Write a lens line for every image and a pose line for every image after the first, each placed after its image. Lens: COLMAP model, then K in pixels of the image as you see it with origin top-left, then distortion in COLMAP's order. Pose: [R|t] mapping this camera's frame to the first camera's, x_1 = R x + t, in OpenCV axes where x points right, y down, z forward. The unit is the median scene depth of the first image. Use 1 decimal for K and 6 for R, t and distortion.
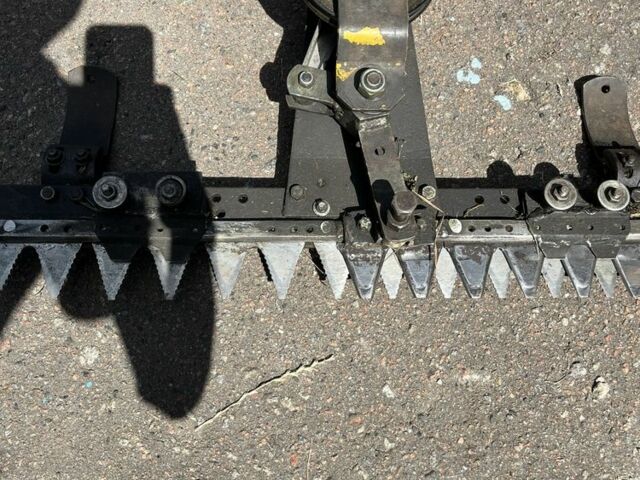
lens RADIAL K [[654.6, 0, 319.5], [0, 654.6, 240.2], [0, 0, 1]] dist [0.001916, 0.000000]
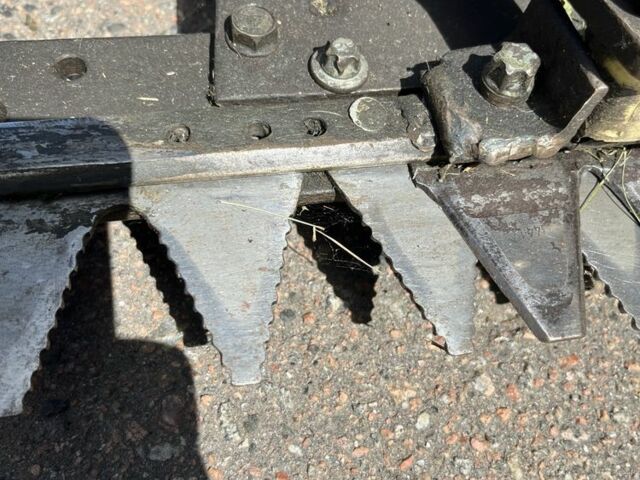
lens RADIAL K [[654.6, 0, 314.6], [0, 654.6, 244.8], [0, 0, 1]] dist [0.001916, 0.000000]
pose [[0.985012, -0.115646, 0.127977, -0.056891], [0.139504, 0.970475, -0.196764, 0.088423], [-0.101444, 0.211668, 0.972063, 0.734578]]
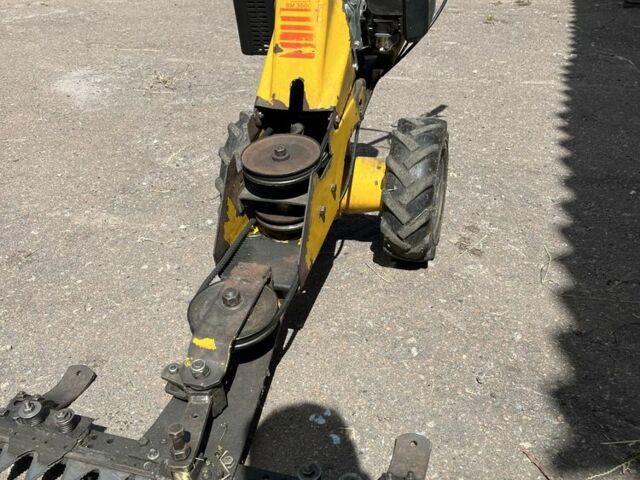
lens RADIAL K [[654.6, 0, 323.5], [0, 654.6, 239.0], [0, 0, 1]] dist [0.001916, 0.000000]
pose [[0.945621, 0.078297, -0.315707, 0.779715], [-0.277884, 0.698936, -0.658991, 0.464488], [0.169062, 0.710886, 0.682686, -0.230609]]
